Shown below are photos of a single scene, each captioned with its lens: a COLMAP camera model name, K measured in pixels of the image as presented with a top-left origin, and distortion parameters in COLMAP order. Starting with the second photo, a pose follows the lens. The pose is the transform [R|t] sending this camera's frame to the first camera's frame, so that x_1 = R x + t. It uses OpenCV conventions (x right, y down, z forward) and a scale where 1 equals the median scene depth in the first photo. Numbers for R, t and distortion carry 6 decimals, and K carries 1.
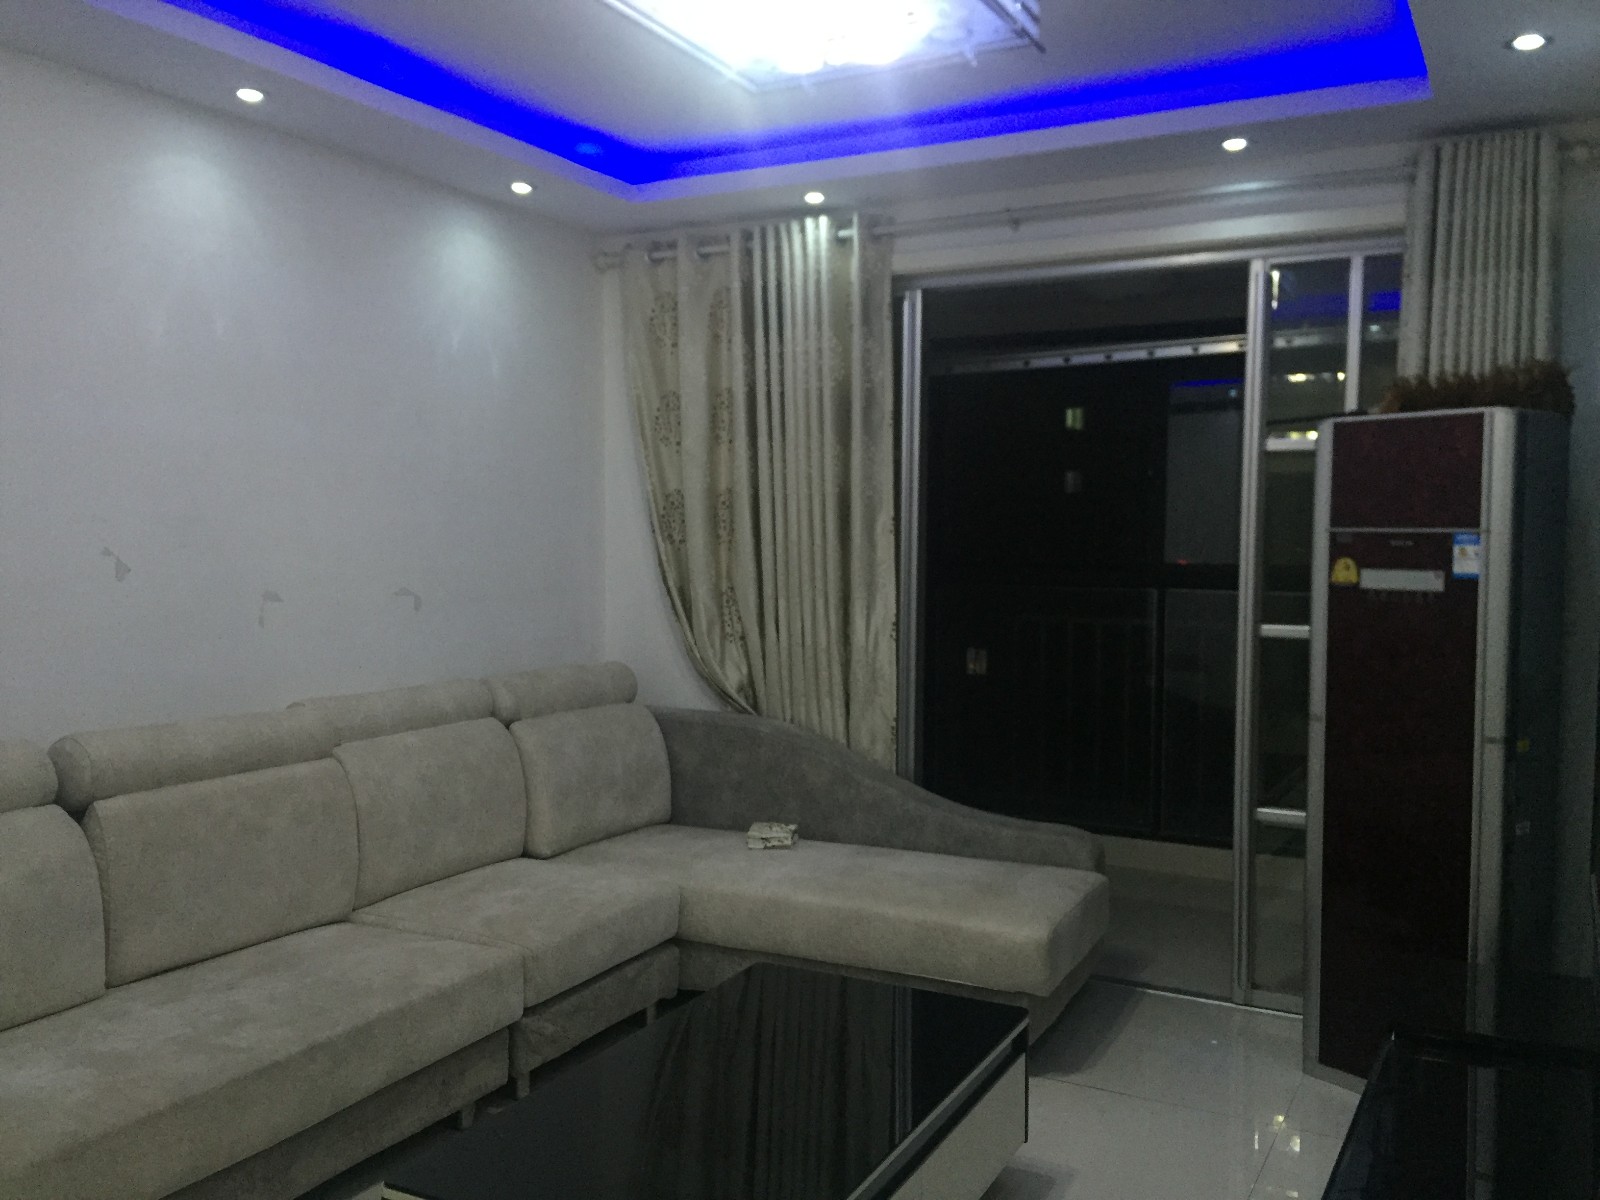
lens RADIAL K [[1354.6, 0, 800.0], [0, 1354.6, 600.0], [0, 0, 1]] dist [0.077507, -0.132390]
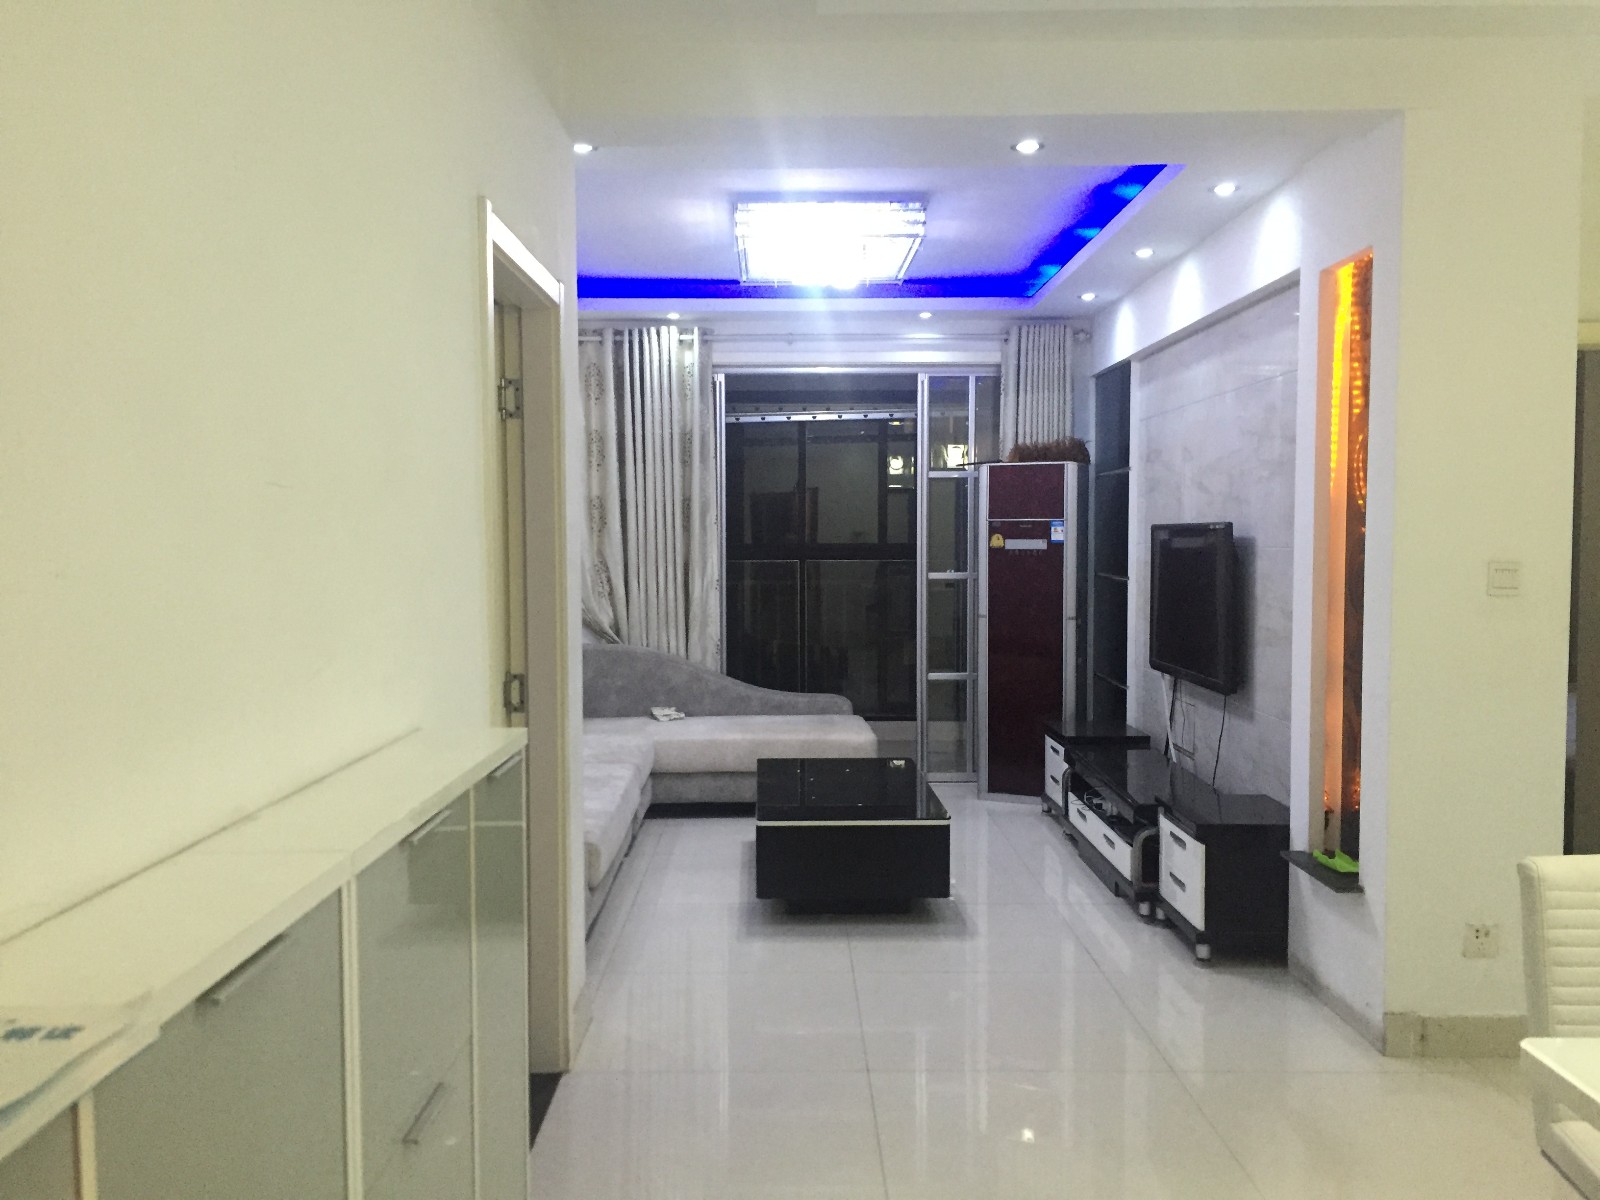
lens RADIAL K [[1354.6, 0, 800.0], [0, 1354.6, 600.0], [0, 0, 1]] dist [0.077507, -0.132390]
pose [[0.875160, -0.034251, 0.482620, -0.689825], [0.033338, 0.999389, 0.010471, 0.029775], [-0.482684, 0.006926, 0.875767, -0.505506]]
